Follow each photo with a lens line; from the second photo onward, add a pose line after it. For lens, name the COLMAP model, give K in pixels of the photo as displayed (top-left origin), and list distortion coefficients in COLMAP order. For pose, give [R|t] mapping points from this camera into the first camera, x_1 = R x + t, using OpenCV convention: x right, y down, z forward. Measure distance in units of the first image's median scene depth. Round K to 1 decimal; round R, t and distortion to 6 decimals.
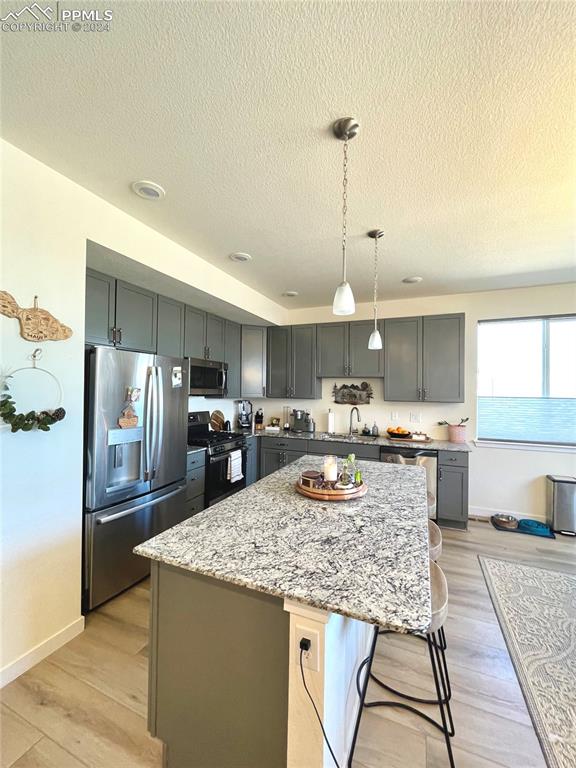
lens RADIAL K [[312.7, 0, 291.1], [0, 312.7, 385.7], [0, 0, 1]] dist [-0.002271, -0.000166]
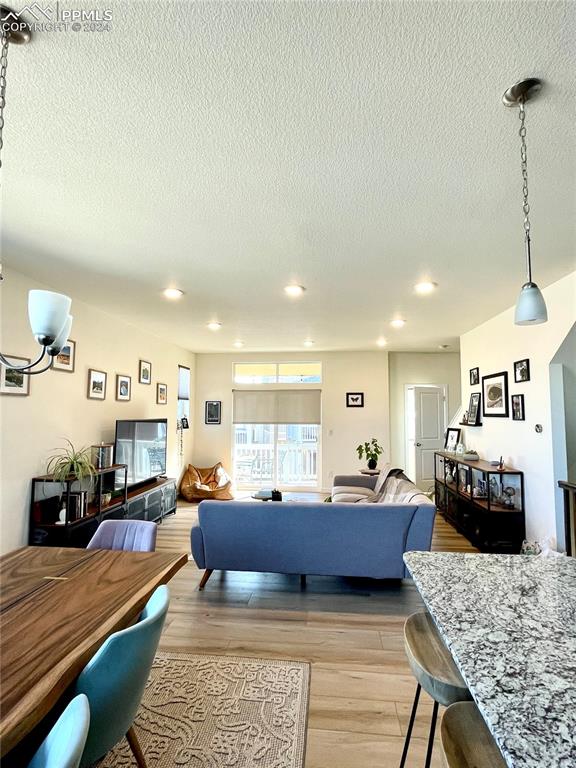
lens RADIAL K [[384.9, 0, 292.1], [0, 384.9, 387.2], [0, 0, 1]] dist [-0.004846, 0.000737]
pose [[-0.953883, -0.037768, -0.297793, 0.427975], [-0.013353, 0.996410, -0.083599, 0.004232], [0.299881, -0.075768, -0.950963, 0.732643]]
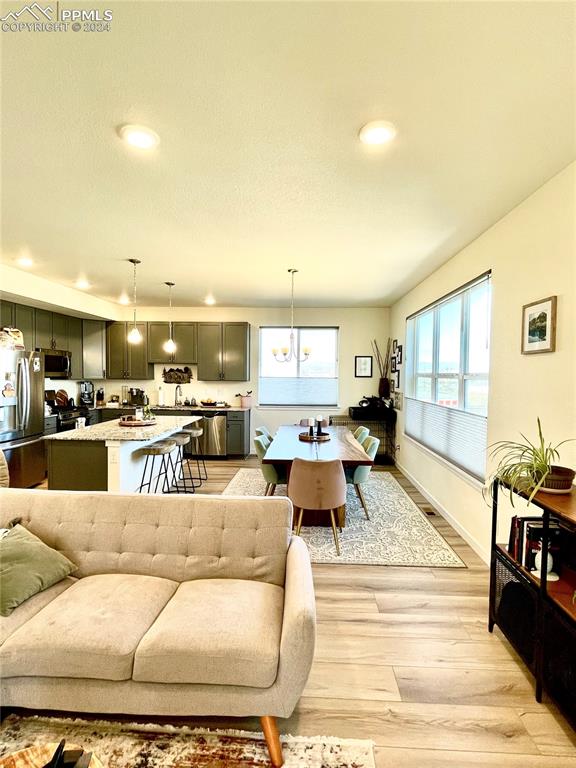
lens RADIAL K [[384.9, 0, 293.3], [0, 384.9, 387.3], [0, 0, 1]] dist [-0.004846, 0.000737]
pose [[0.938630, -0.013911, 0.344646, 0.122516], [-0.004929, 0.998543, 0.053728, -0.018735], [-0.344891, -0.052130, 0.937194, -0.924278]]
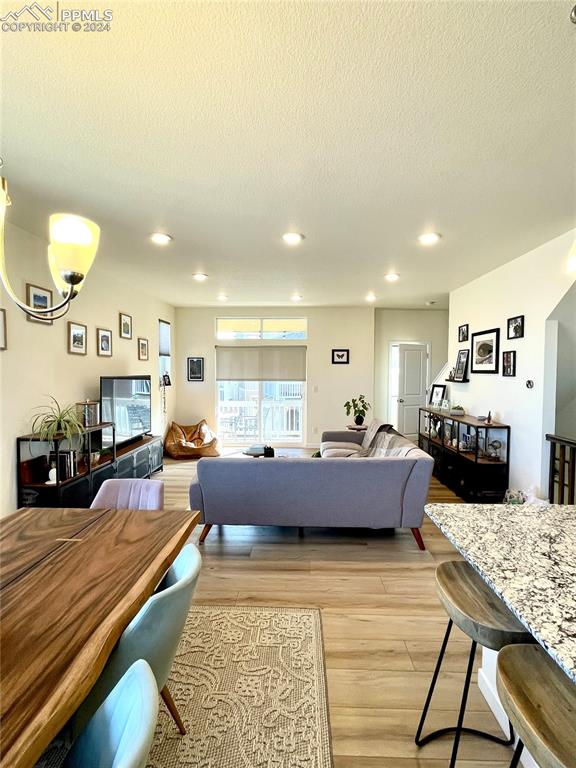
lens RADIAL K [[384.9, 0, 292.5], [0, 384.9, 387.7], [0, 0, 1]] dist [-0.004846, 0.000737]
pose [[-0.930048, -0.002165, -0.367431, 0.484376], [-0.012880, 0.999560, 0.026713, 0.009771], [0.367212, 0.029577, -0.929667, 0.682310]]
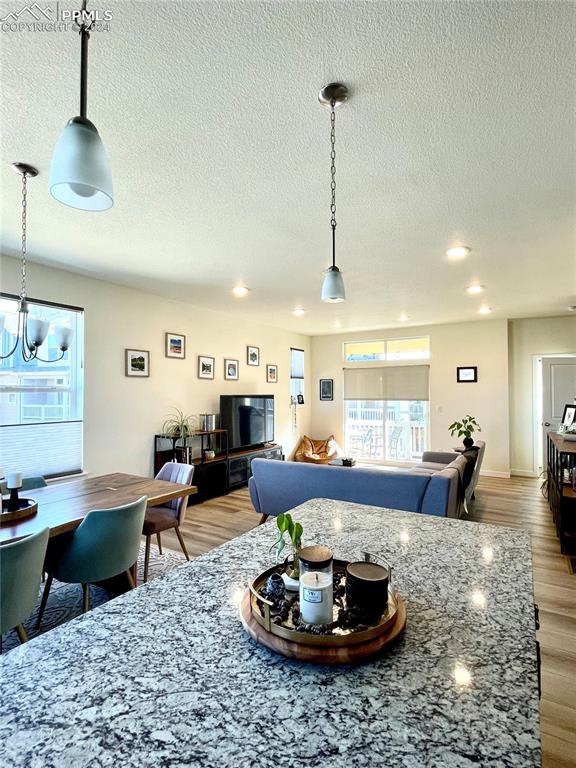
lens RADIAL K [[384.9, 0, 291.4], [0, 384.9, 386.3], [0, 0, 1]] dist [-0.004846, 0.000737]
pose [[-0.989227, -0.009337, 0.146093, 0.053466], [-0.013460, 0.999538, -0.027257, 0.018092], [-0.145771, -0.028930, -0.988895, 0.901762]]
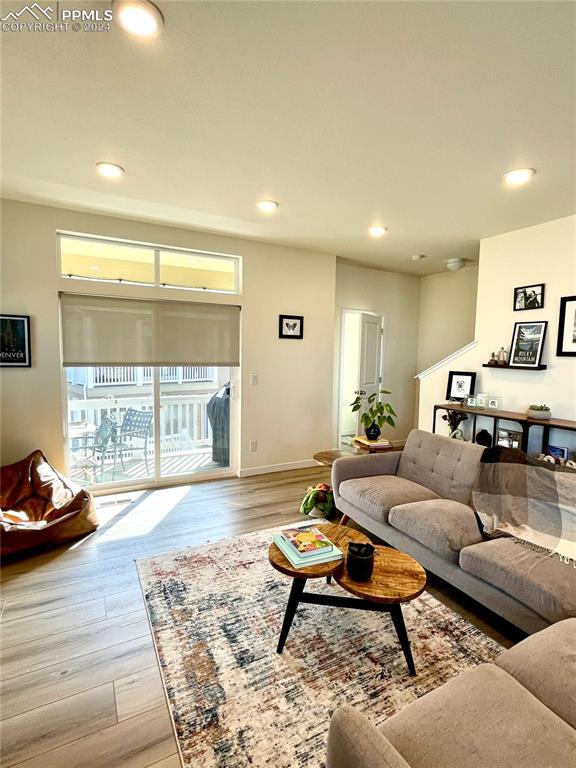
lens RADIAL K [[384.9, 0, 290.8], [0, 384.9, 385.3], [0, 0, 1]] dist [-0.004846, 0.000737]
pose [[-0.619074, 0.040729, -0.784276, 0.523551], [-0.017446, 0.997695, 0.065582, 0.006361], [0.785139, 0.054282, -0.616936, -0.387585]]
